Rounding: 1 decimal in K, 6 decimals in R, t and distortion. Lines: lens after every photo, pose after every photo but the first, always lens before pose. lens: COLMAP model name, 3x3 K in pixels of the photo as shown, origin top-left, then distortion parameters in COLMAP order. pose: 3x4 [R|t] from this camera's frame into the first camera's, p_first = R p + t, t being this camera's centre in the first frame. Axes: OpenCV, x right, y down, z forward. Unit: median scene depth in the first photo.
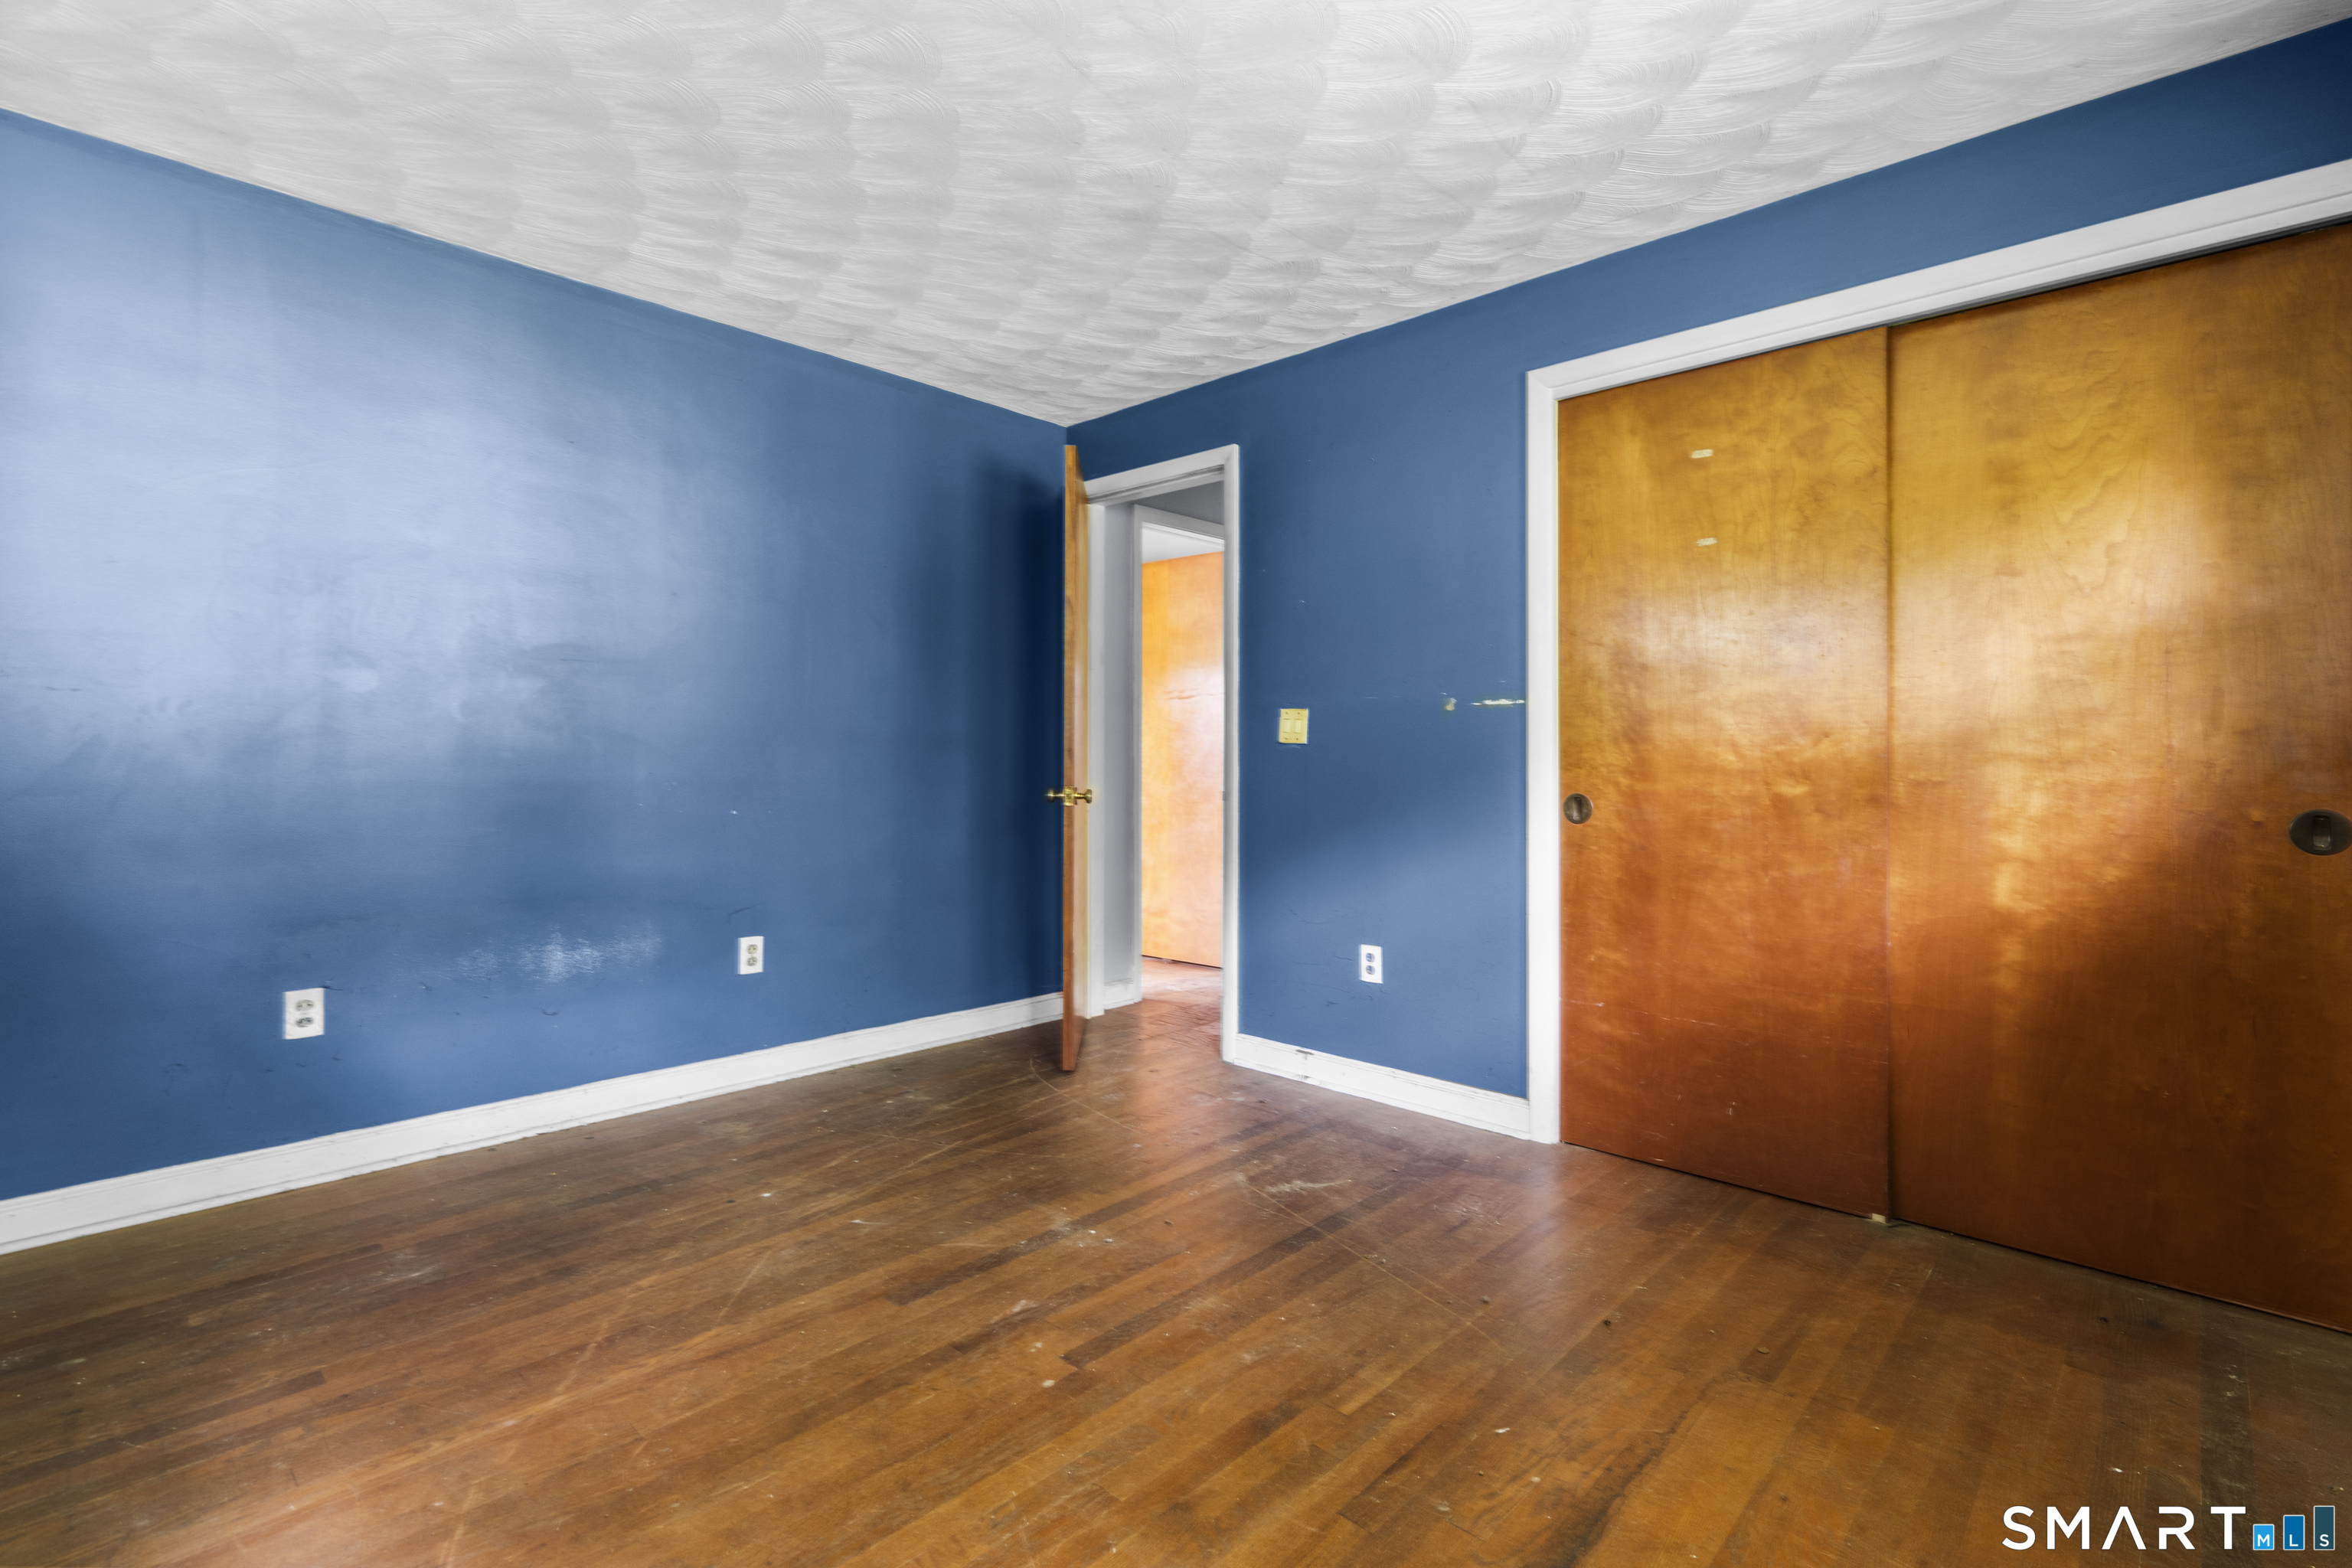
lens RADIAL K [[1058.0, 0, 1185.1], [0, 1058.0, 781.1], [0, 0, 1]] dist [-0.007572, 0.004817]
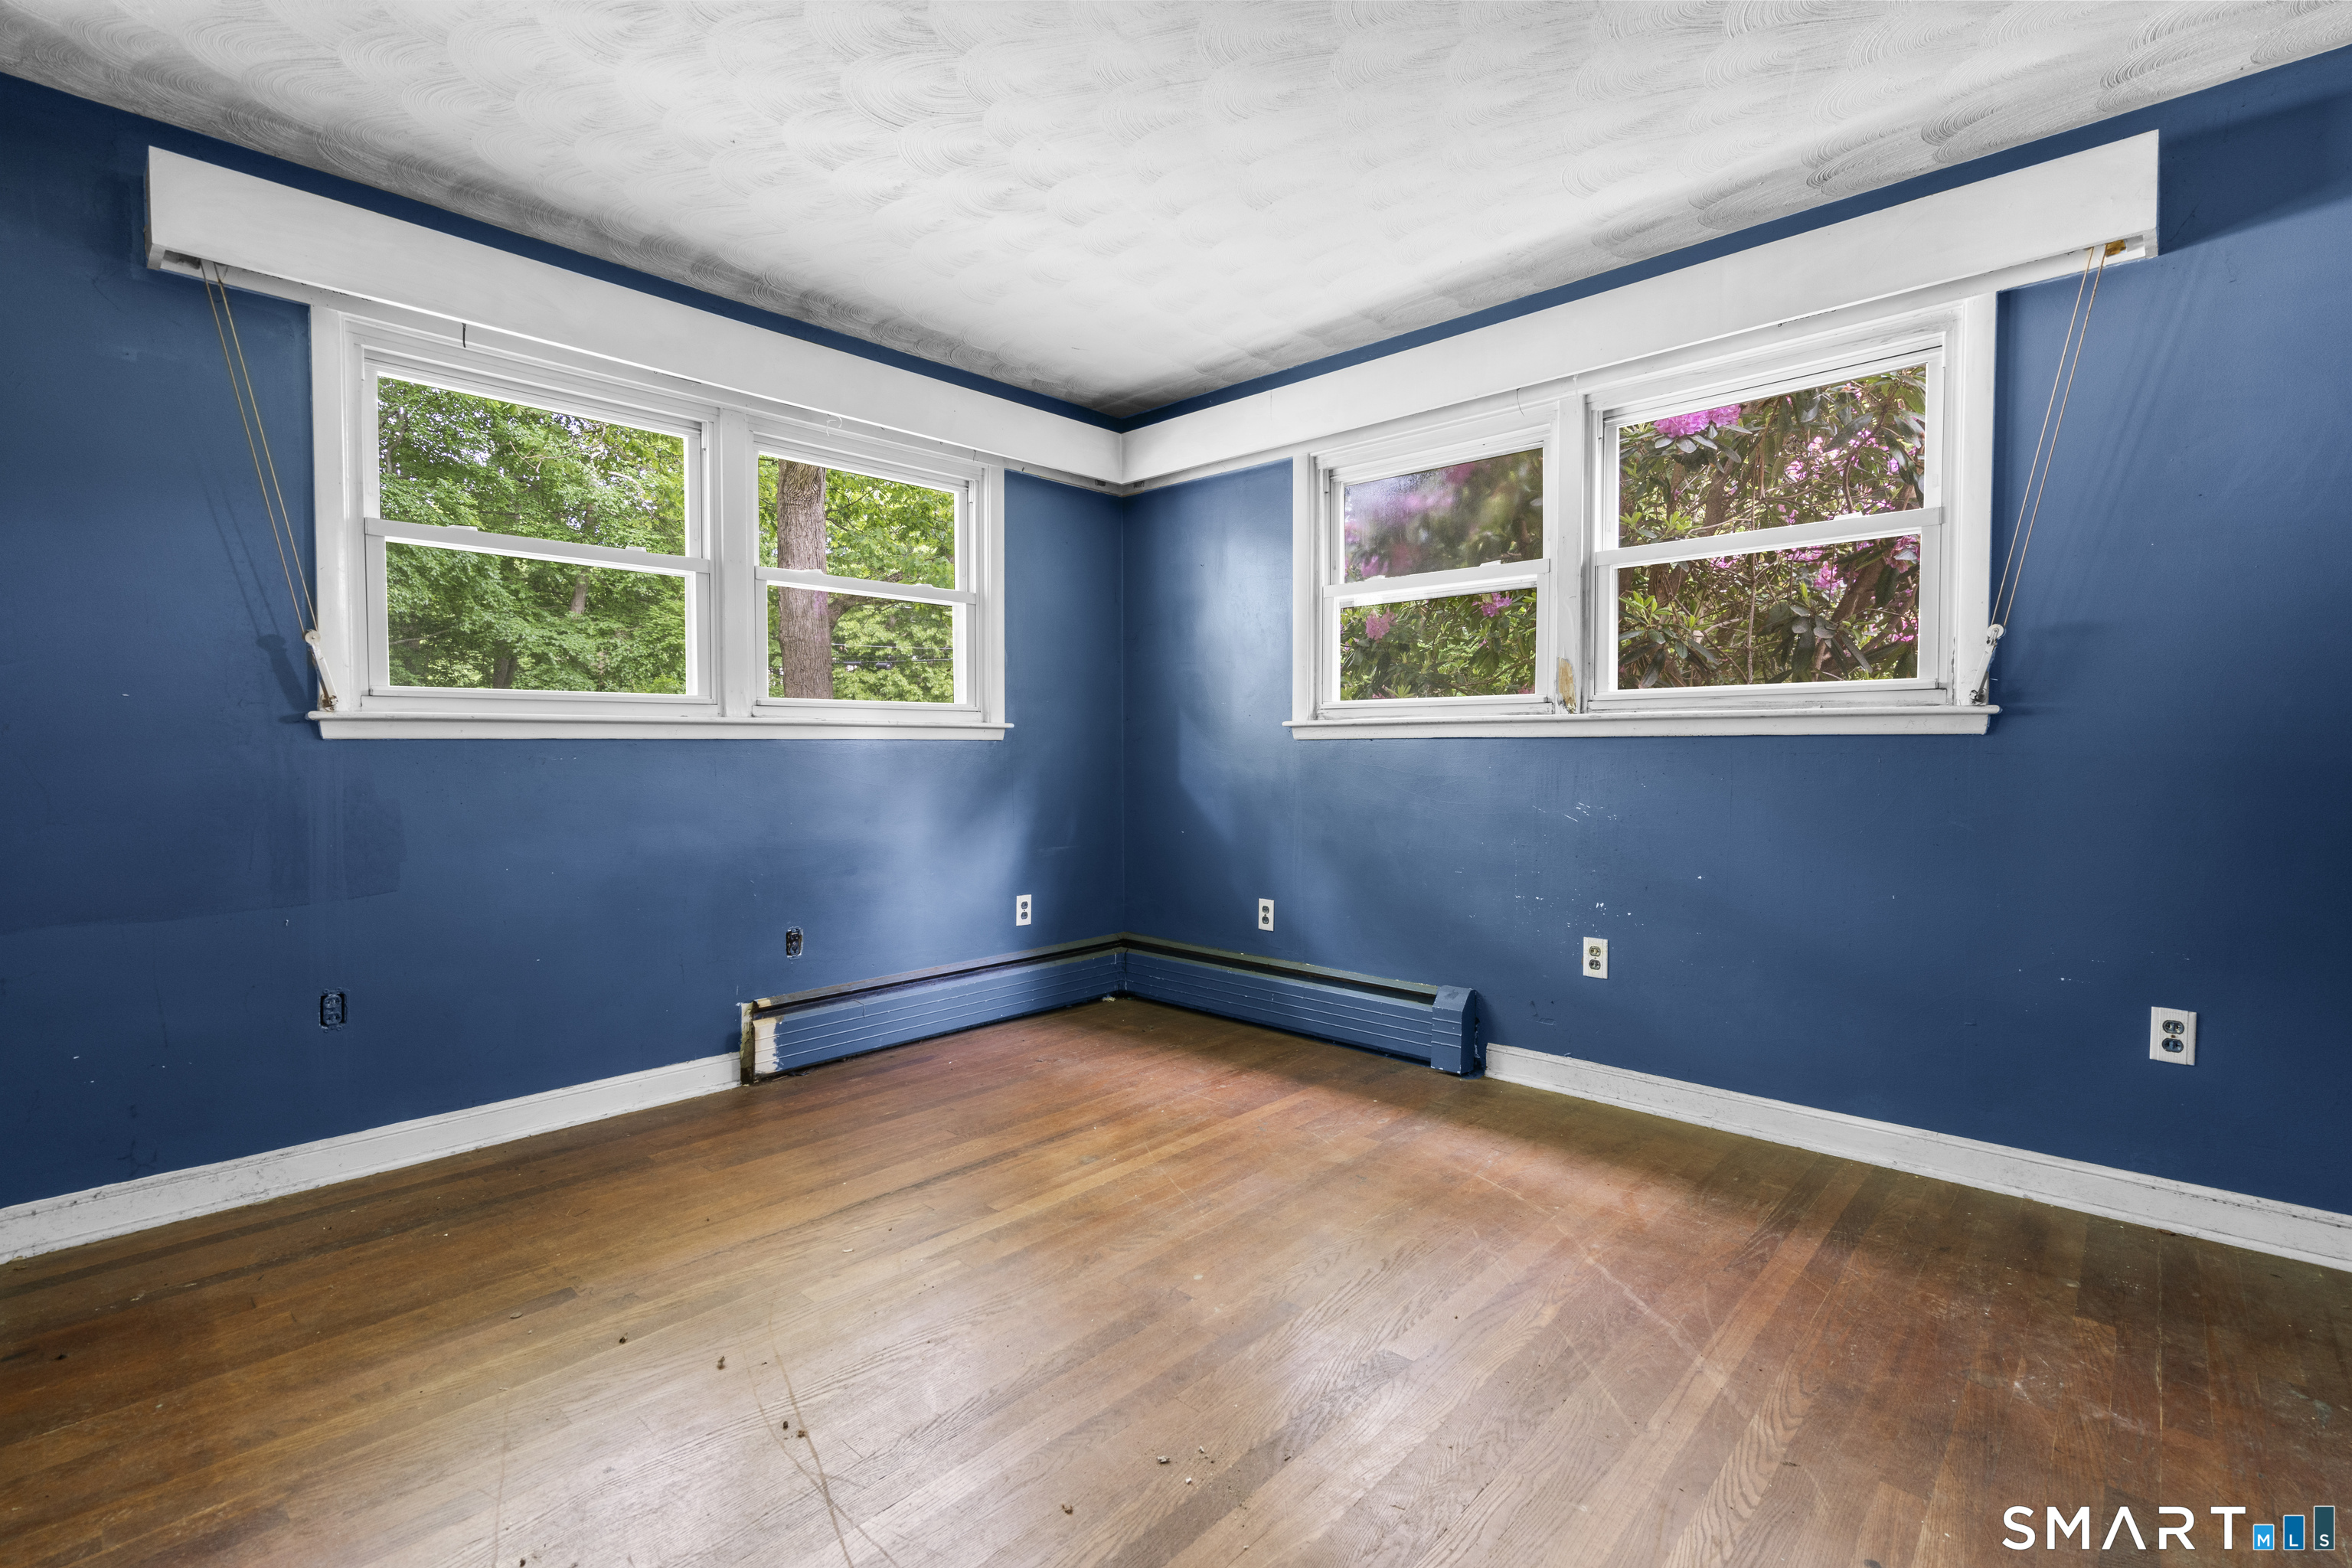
lens RADIAL K [[1058.0, 0, 1185.1], [0, 1058.0, 781.1], [0, 0, 1]] dist [-0.007572, 0.004817]
pose [[-0.999981, -0.001446, -0.005915, -0.108047], [-0.001729, 0.998842, 0.048076, -0.036117], [0.005838, 0.048086, -0.998826, 2.160390]]
